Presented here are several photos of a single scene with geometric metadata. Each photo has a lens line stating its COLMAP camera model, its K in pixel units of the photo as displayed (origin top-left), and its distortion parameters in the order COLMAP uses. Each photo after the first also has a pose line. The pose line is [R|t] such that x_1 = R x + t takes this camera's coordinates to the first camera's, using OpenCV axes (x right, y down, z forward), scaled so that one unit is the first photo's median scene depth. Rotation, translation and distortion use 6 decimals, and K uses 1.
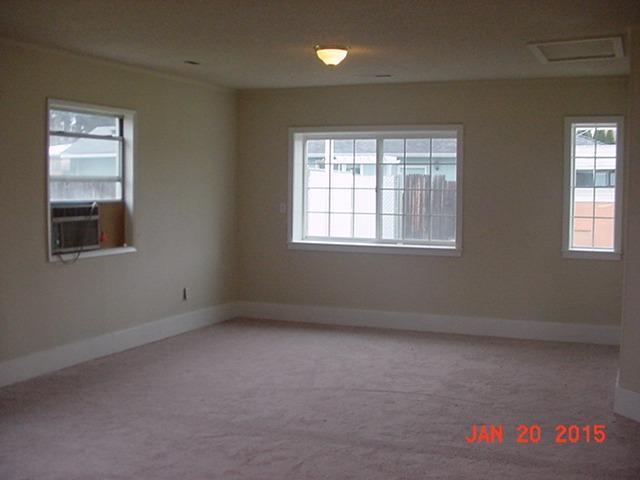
lens RADIAL K [[841.3, 0, 320.0], [0, 841.3, 240.0], [0, 0, 1]] dist [-0.028263, -0.035770]
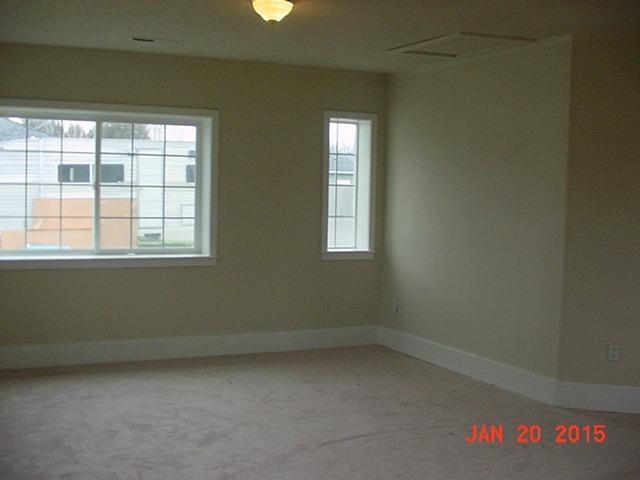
lens RADIAL K [[841.3, 0, 320.0], [0, 841.3, 240.0], [0, 0, 1]] dist [-0.028263, -0.035770]
pose [[0.694704, -0.041160, 0.718117, -0.368880], [0.036879, 0.999087, 0.021588, -0.020522], [-0.718350, 0.011487, 0.695587, 0.332999]]
